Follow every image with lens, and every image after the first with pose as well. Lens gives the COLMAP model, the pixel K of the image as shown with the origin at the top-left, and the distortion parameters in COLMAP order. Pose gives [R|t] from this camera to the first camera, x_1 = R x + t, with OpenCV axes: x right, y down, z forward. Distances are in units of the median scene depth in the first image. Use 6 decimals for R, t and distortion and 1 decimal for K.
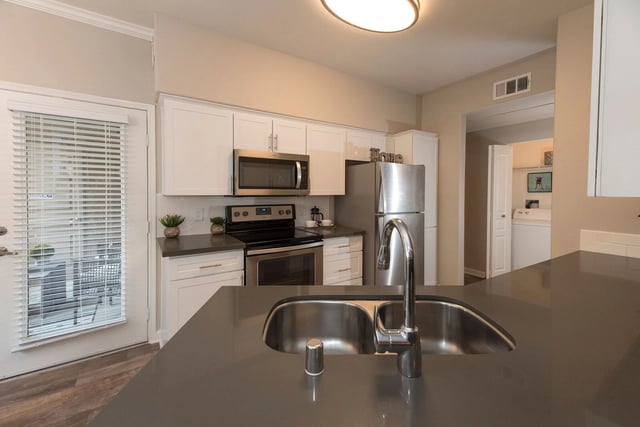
lens RADIAL K [[274.8, 0, 318.4], [0, 274.8, 190.8], [0, 0, 1]] dist [0.017944, -0.000017]
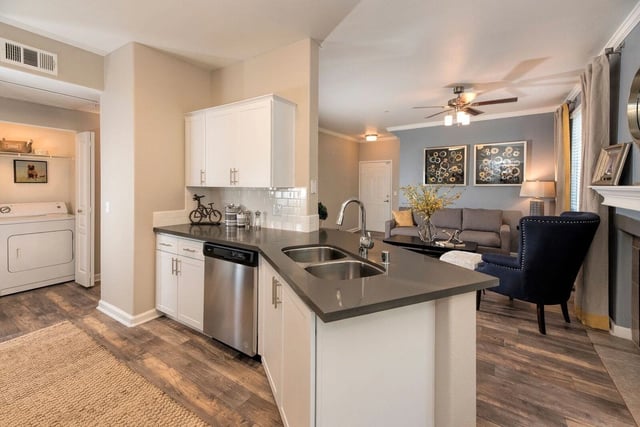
lens RADIAL K [[274.8, 0, 318.4], [0, 274.8, 190.8], [0, 0, 1]] dist [0.017944, -0.000017]
pose [[-0.395871, -0.020109, 0.918086, -0.425088], [-0.012548, 0.999785, 0.016488, -0.000521], [-0.918220, -0.004993, -0.396038, 0.543179]]
